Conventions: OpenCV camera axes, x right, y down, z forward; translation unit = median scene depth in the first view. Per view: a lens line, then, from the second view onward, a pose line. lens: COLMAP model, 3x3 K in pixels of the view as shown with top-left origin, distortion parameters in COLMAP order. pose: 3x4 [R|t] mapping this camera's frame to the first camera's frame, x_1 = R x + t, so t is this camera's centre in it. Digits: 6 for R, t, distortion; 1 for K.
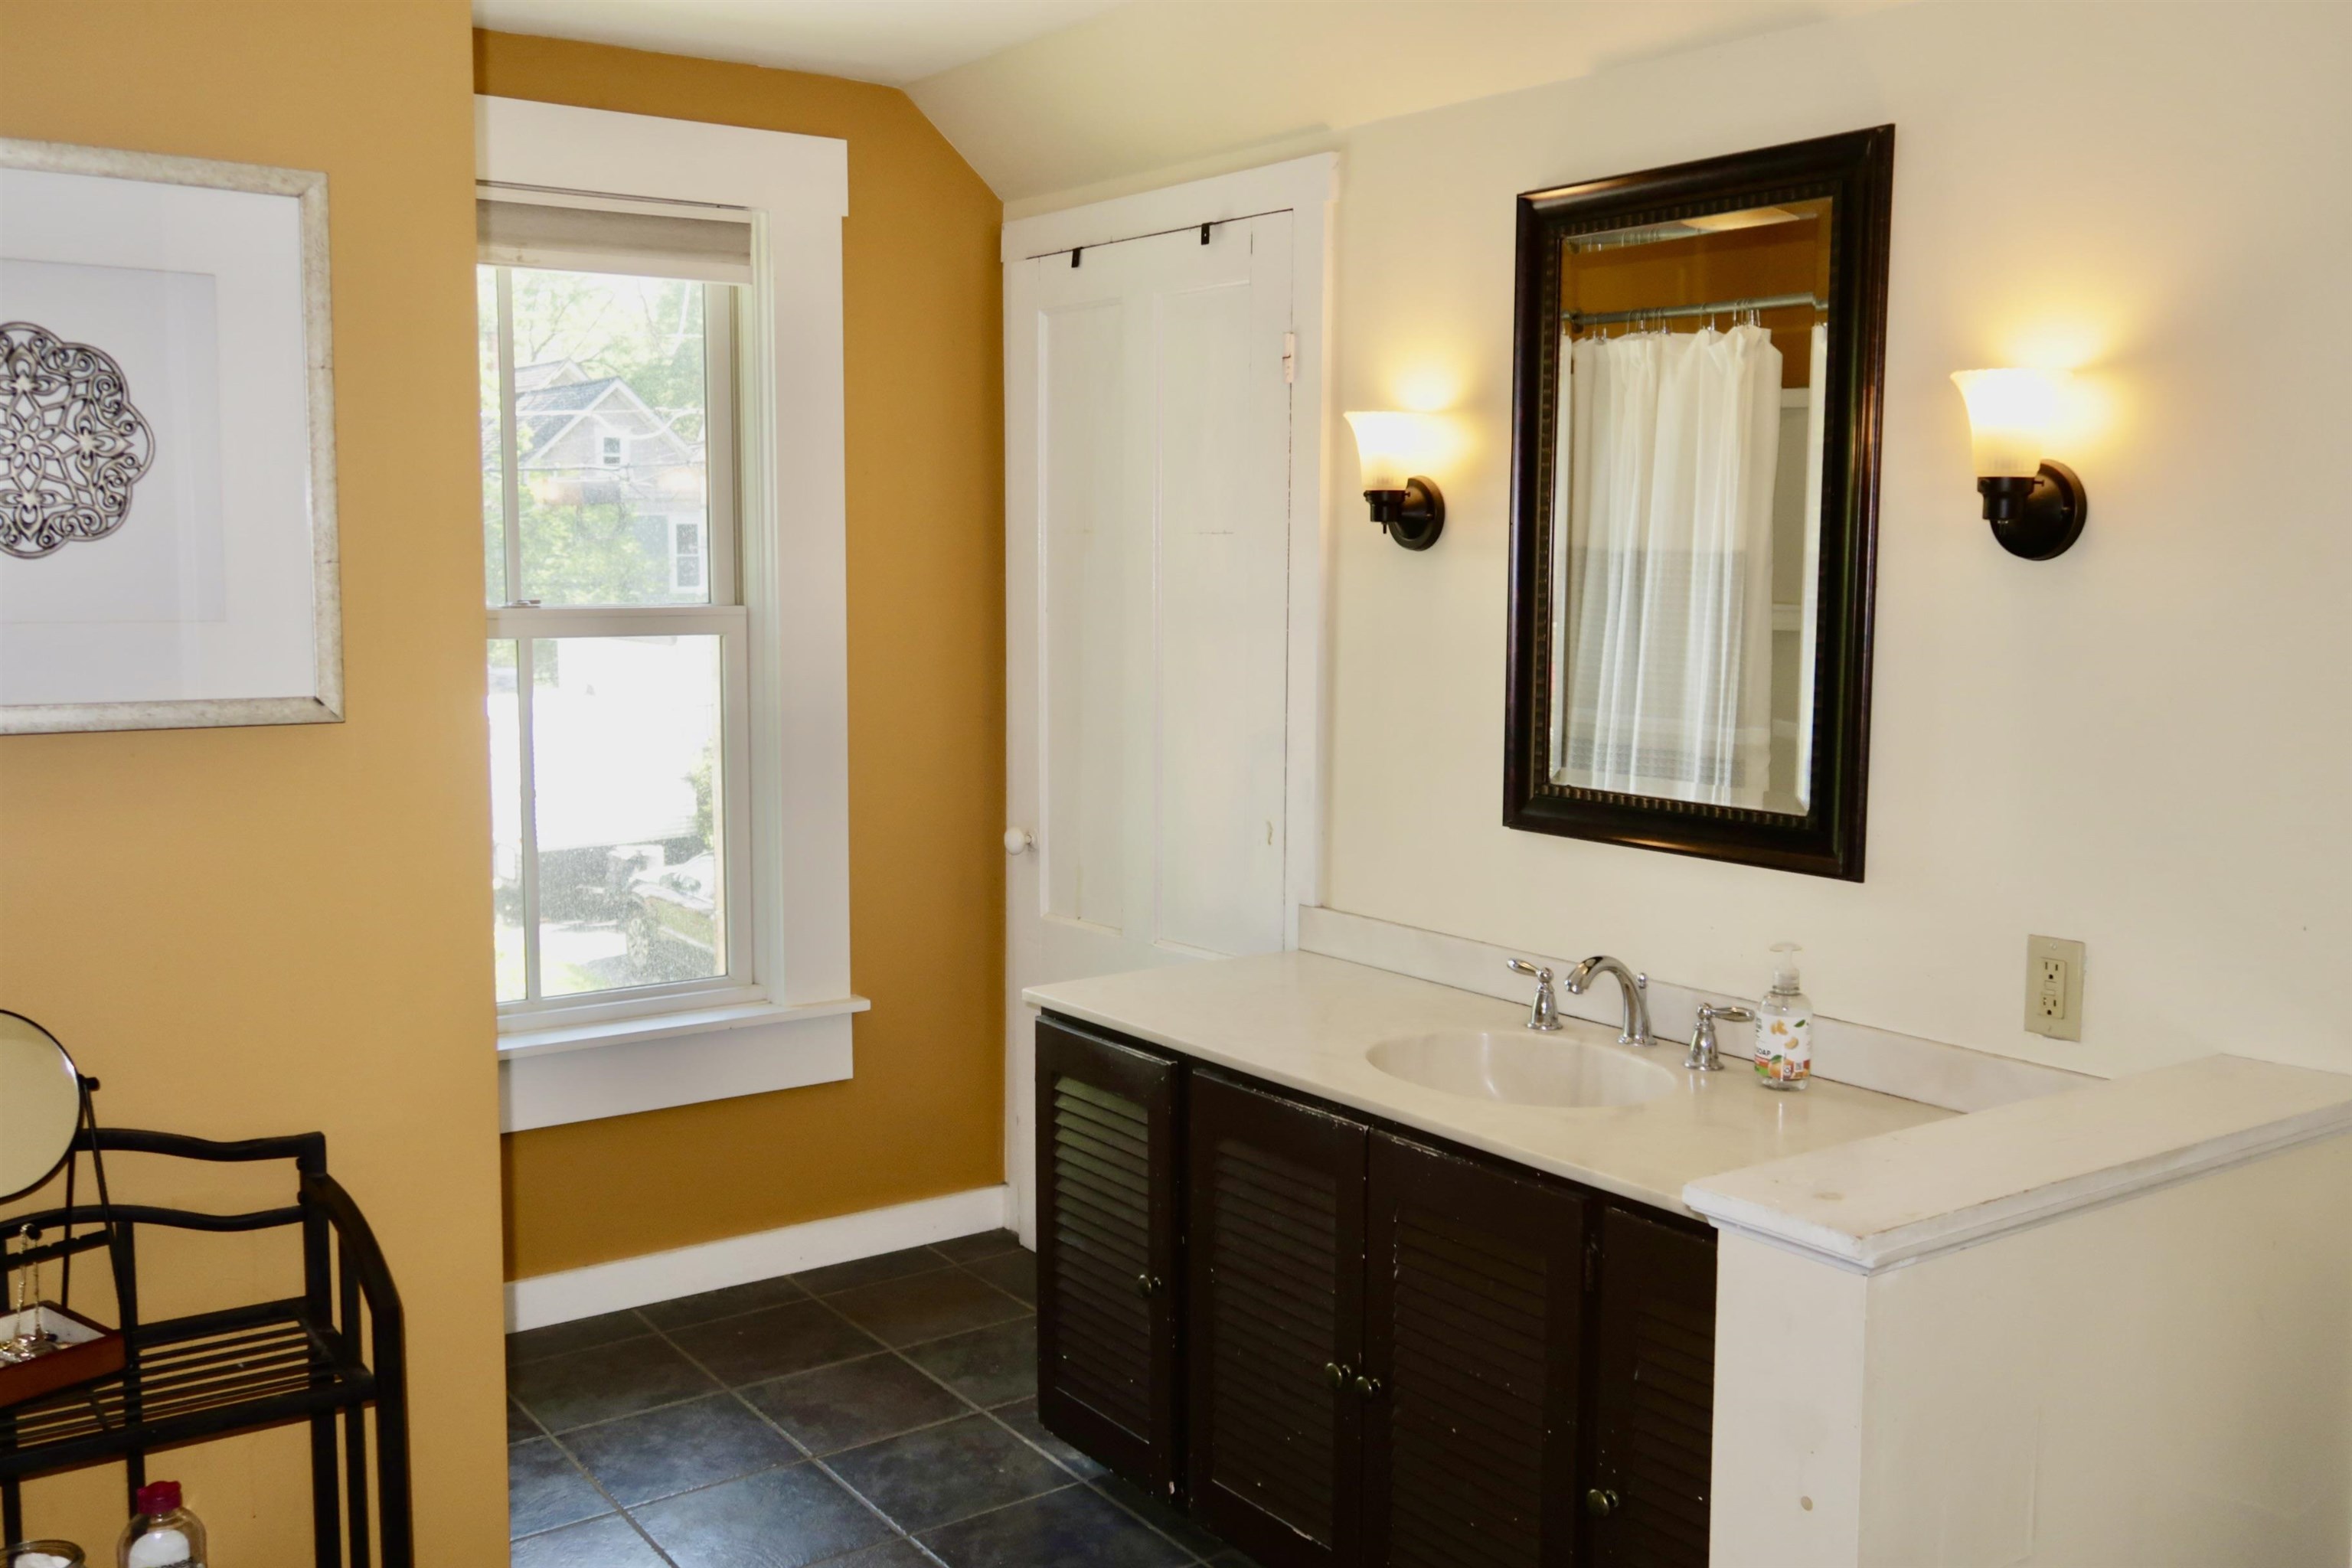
lens RADIAL K [[2201.2, 0, 1179.2], [0, 2201.2, 777.2], [0, 0, 1]] dist [0.007510, 0.000000]
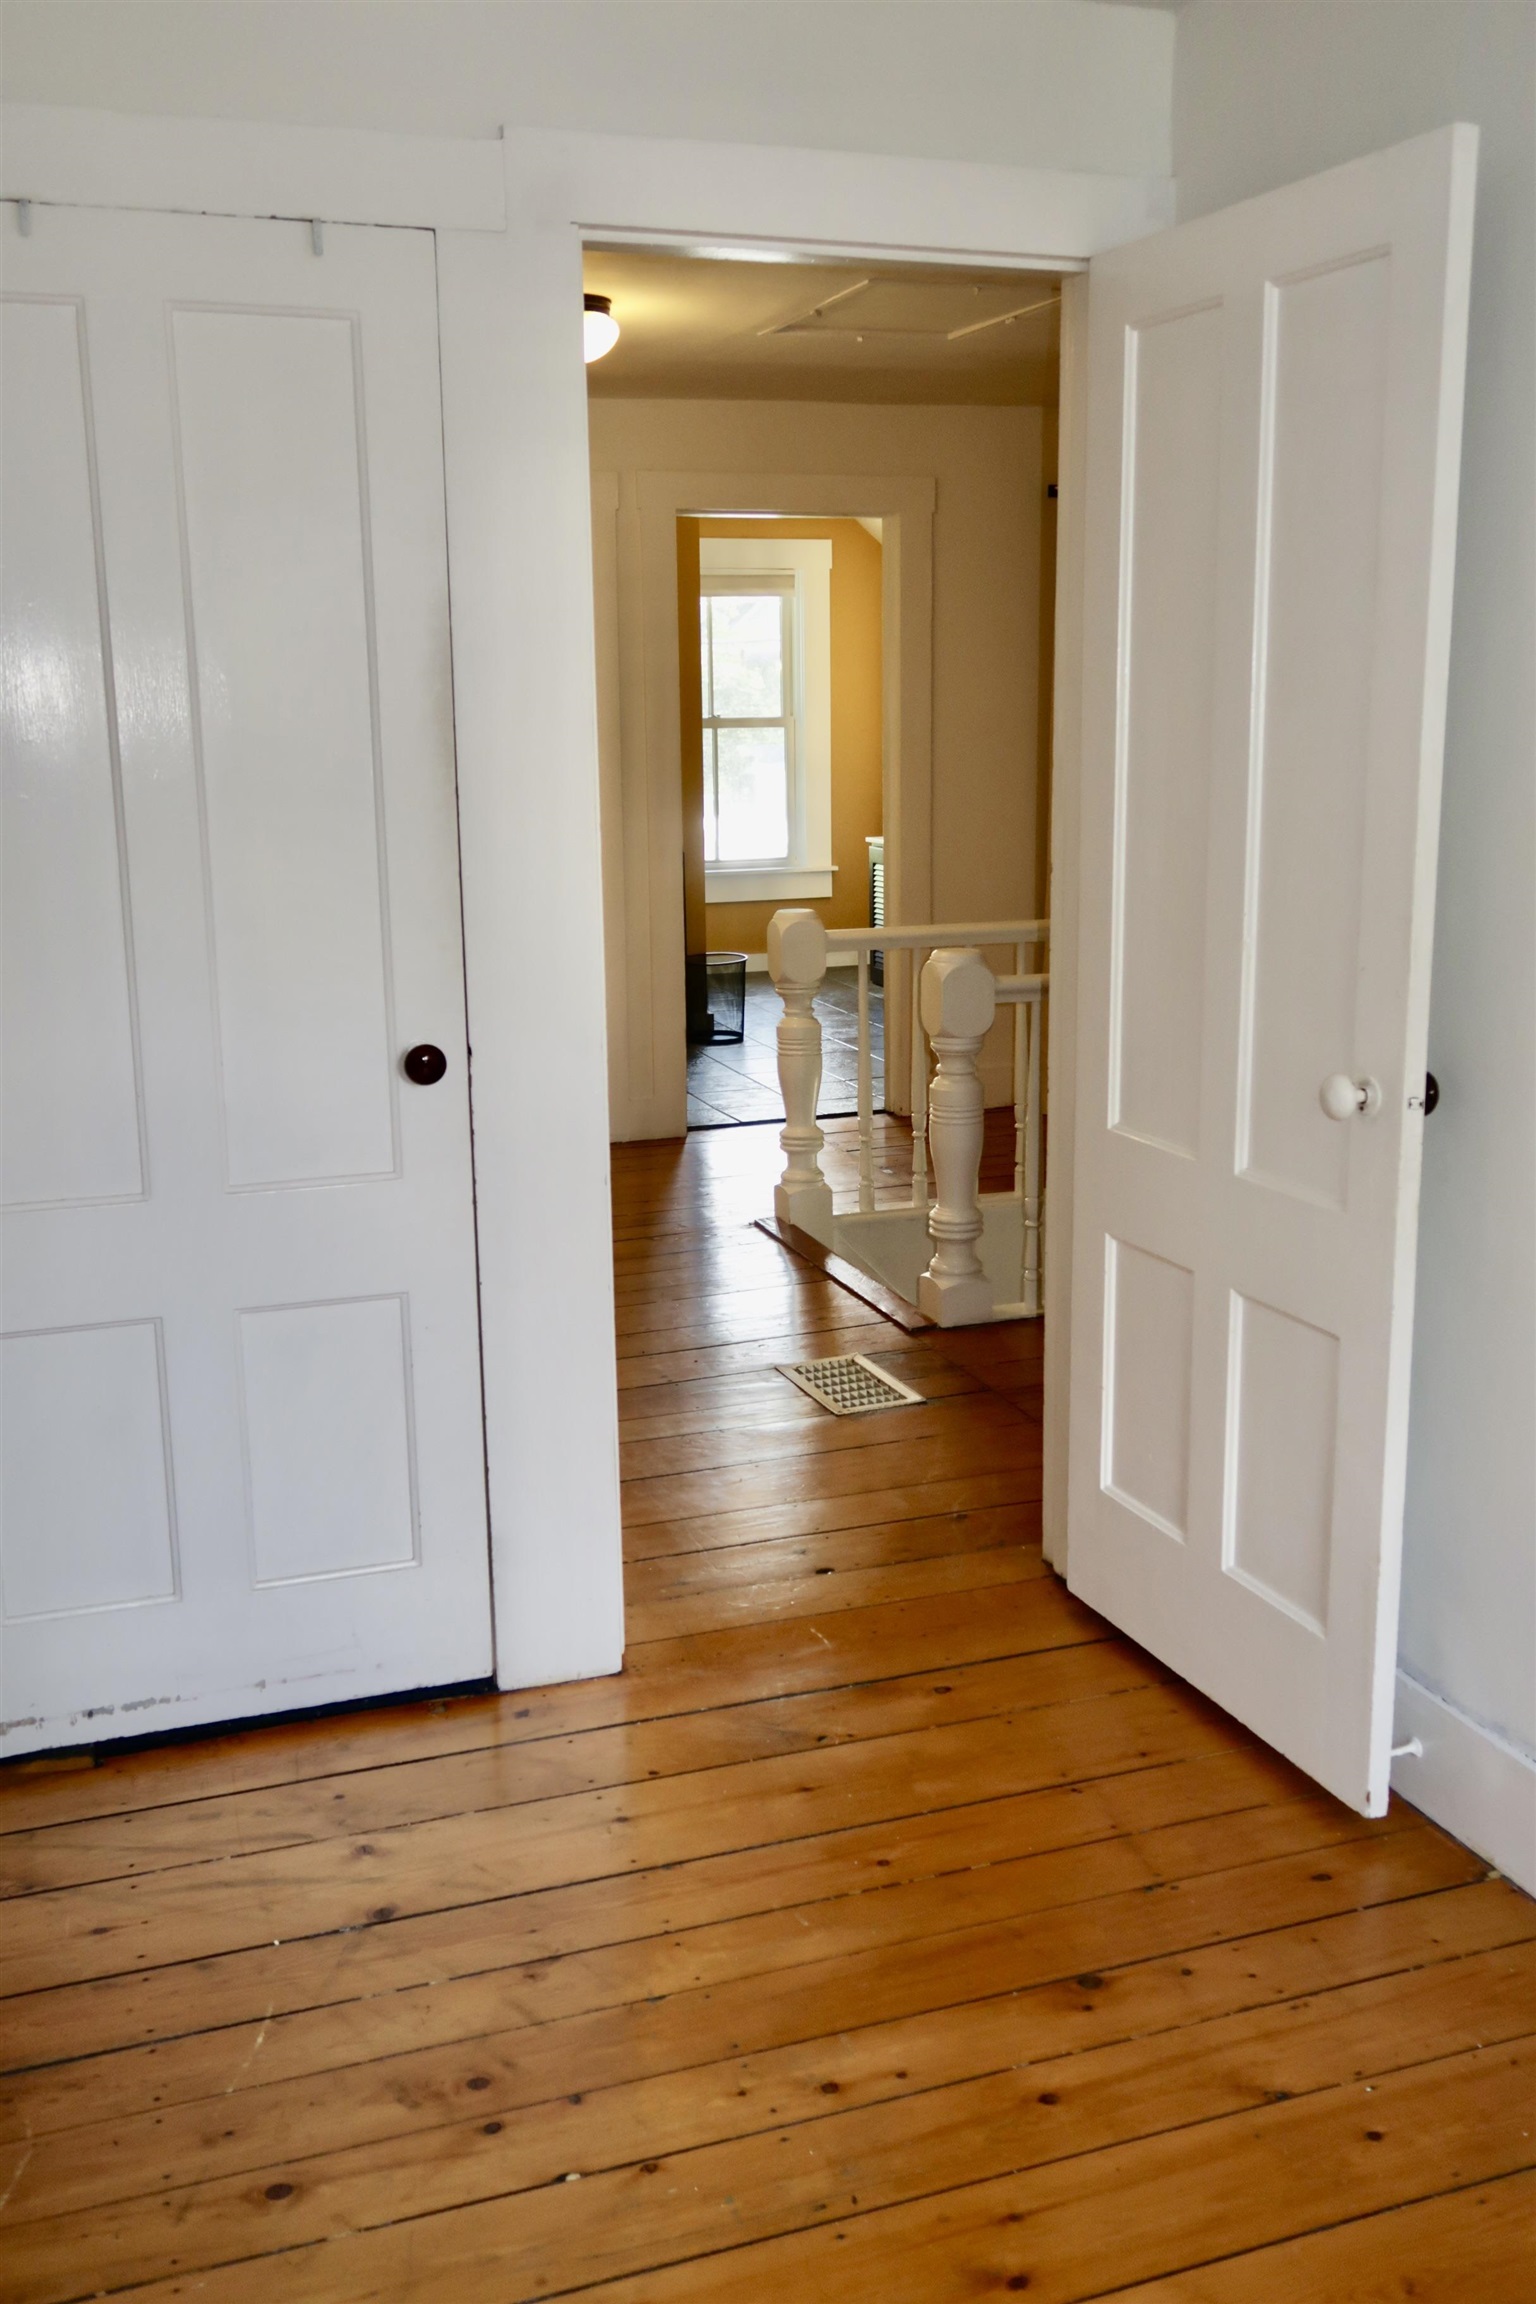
lens RADIAL K [[2156.3, 0, 766.1], [0, 2156.3, 1150.5], [0, 0, 1]] dist [0.007510, 0.000000]
pose [[0.970720, 0.034502, -0.237722, 0.407176], [-0.010662, 0.994844, 0.100852, 0.181331], [0.239976, -0.095364, 0.966083, -1.574070]]
